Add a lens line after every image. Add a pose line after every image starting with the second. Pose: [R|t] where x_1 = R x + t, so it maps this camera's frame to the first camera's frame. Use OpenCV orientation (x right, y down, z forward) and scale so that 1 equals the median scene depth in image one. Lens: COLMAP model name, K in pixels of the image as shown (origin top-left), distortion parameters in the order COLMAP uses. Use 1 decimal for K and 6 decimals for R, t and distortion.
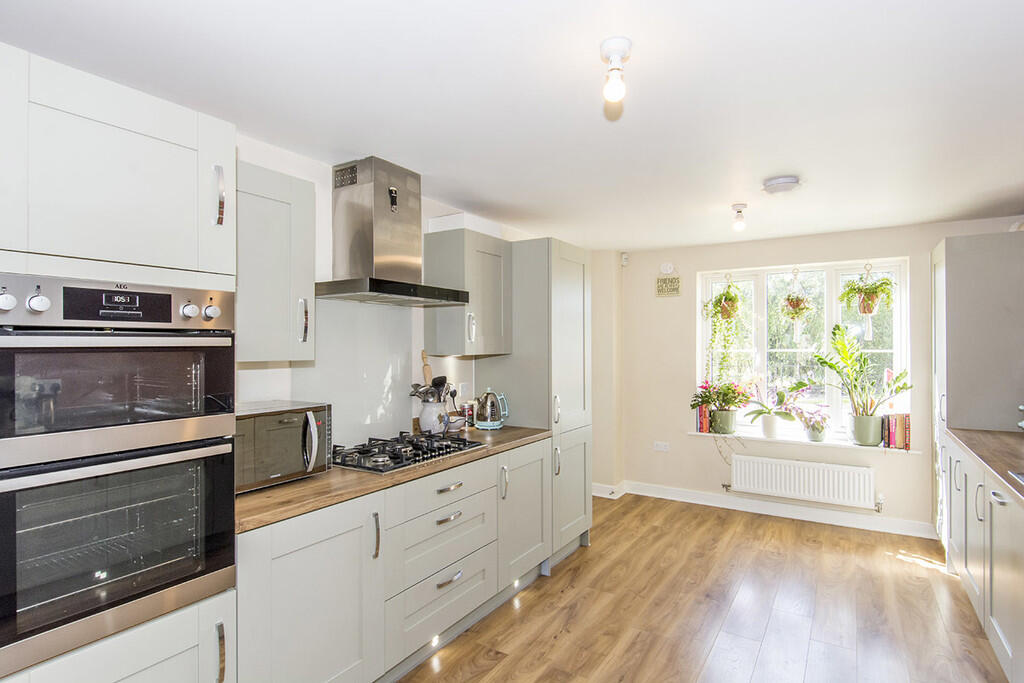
lens RADIAL K [[542.4, 0, 520.2], [0, 542.4, 343.1], [0, 0, 1]] dist [0.016433, -0.008456]
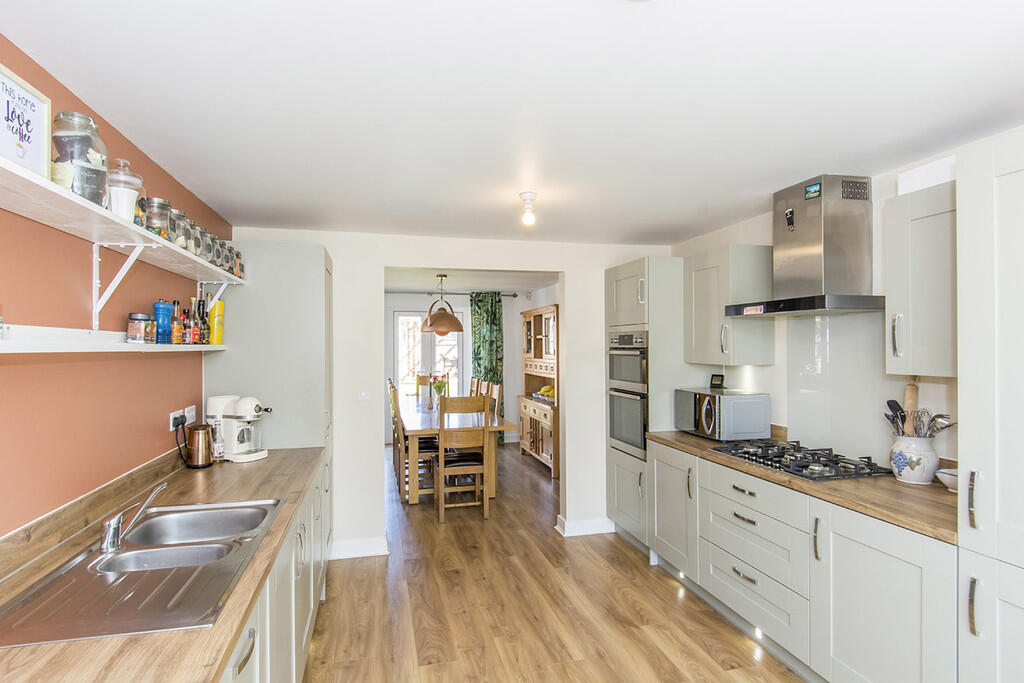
lens RADIAL K [[542.4, 0, 509.5], [0, 542.4, 345.9], [0, 0, 1]] dist [0.016433, -0.008456]
pose [[-0.707064, 0.007832, -0.707106, 0.584942], [0.010913, 0.999940, 0.000163, -0.015992], [0.707066, -0.007601, -0.707107, 0.874390]]
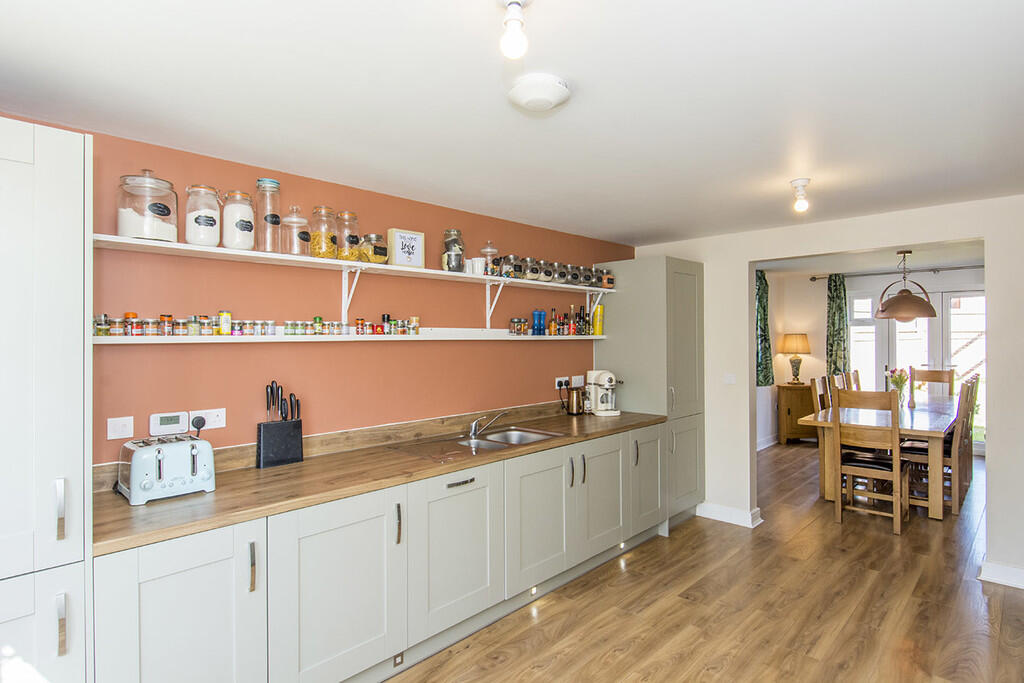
lens RADIAL K [[542.4, 0, 505.5], [0, 542.4, 336.1], [0, 0, 1]] dist [0.016433, -0.008456]
pose [[-0.975167, 0.014541, 0.220992, 0.279193], [0.012358, 0.999860, -0.011258, -0.010075], [-0.221125, -0.008248, -0.975211, 1.162597]]
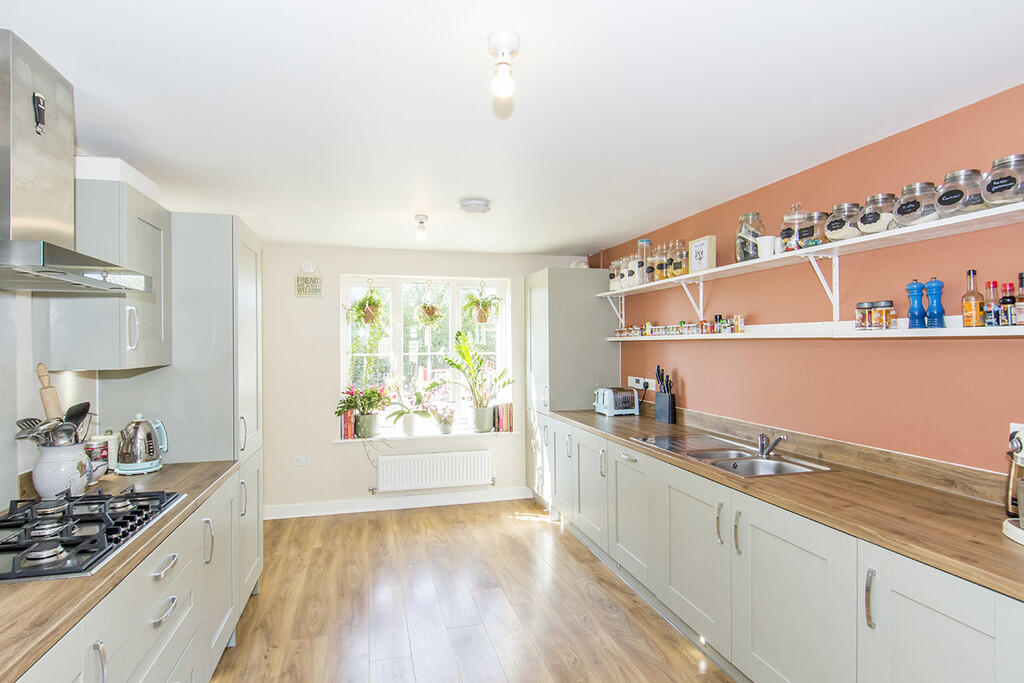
lens RADIAL K [[542.4, 0, 511.8], [0, 542.4, 341.8], [0, 0, 1]] dist [0.016433, -0.008456]
pose [[0.687875, 0.002553, 0.725824, -0.200268], [0.000746, 0.999991, -0.004225, -0.006874], [-0.725828, 0.003448, 0.687867, 0.134627]]
